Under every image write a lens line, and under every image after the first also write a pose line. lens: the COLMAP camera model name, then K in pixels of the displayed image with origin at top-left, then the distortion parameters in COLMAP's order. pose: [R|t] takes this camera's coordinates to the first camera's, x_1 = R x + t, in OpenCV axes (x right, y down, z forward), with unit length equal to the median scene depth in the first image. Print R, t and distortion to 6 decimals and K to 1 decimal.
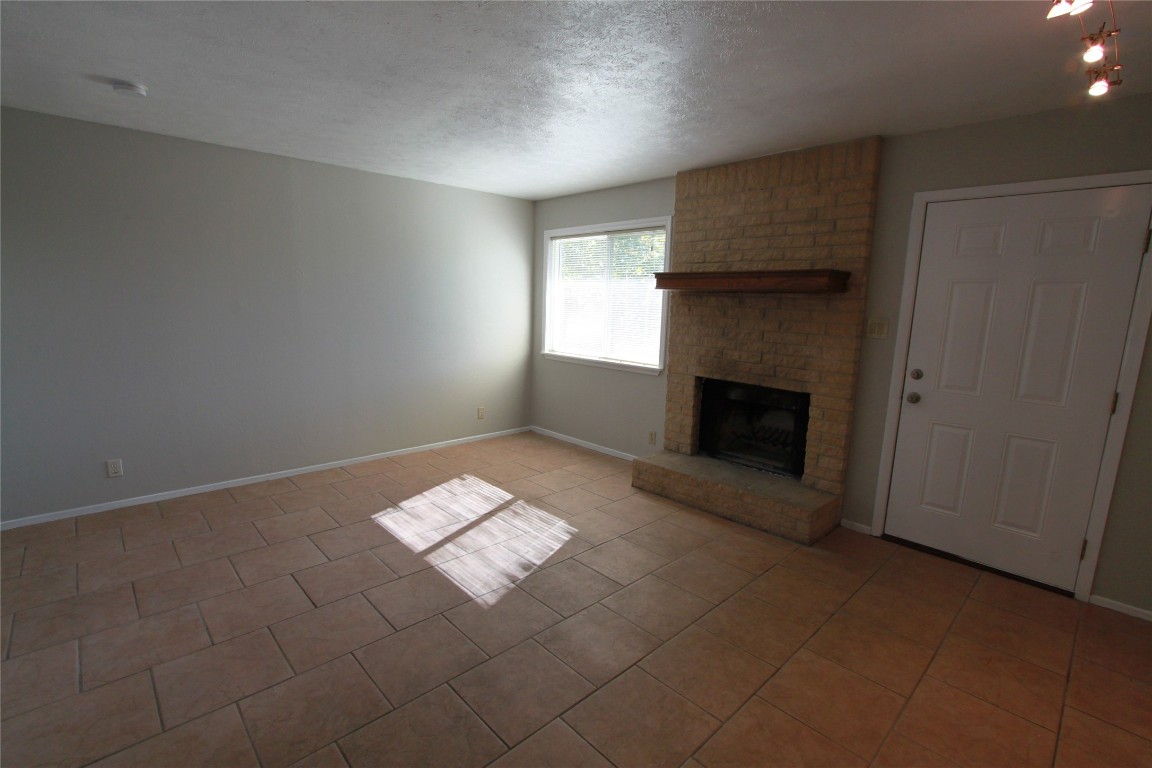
lens RADIAL K [[526.4, 0, 576.0], [0, 526.4, 384.0], [0, 0, 1]] dist [-0.010246, 0.000078]
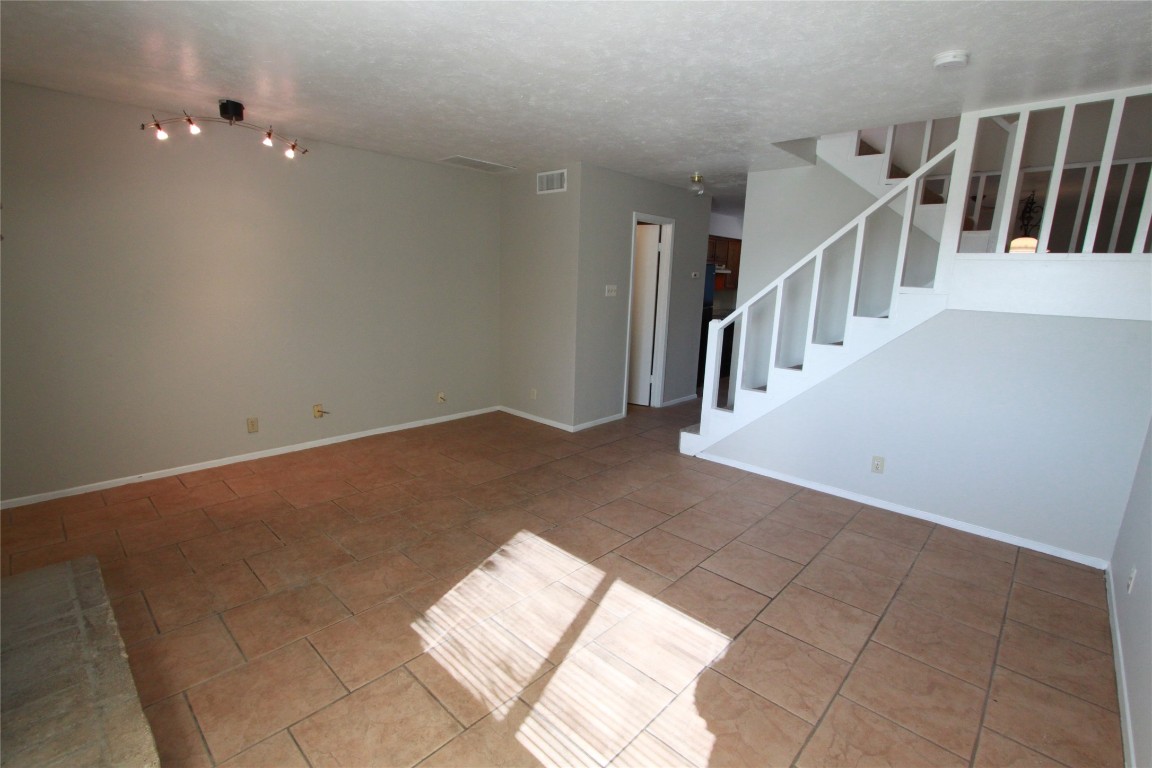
lens RADIAL K [[526.4, 0, 576.0], [0, 526.4, 384.0], [0, 0, 1]] dist [-0.010246, 0.000078]
pose [[-0.996842, -0.043084, -0.066708, -0.155373], [-0.064185, 0.931761, 0.357354, -0.272008], [0.046760, 0.360507, -0.931584, 1.610563]]
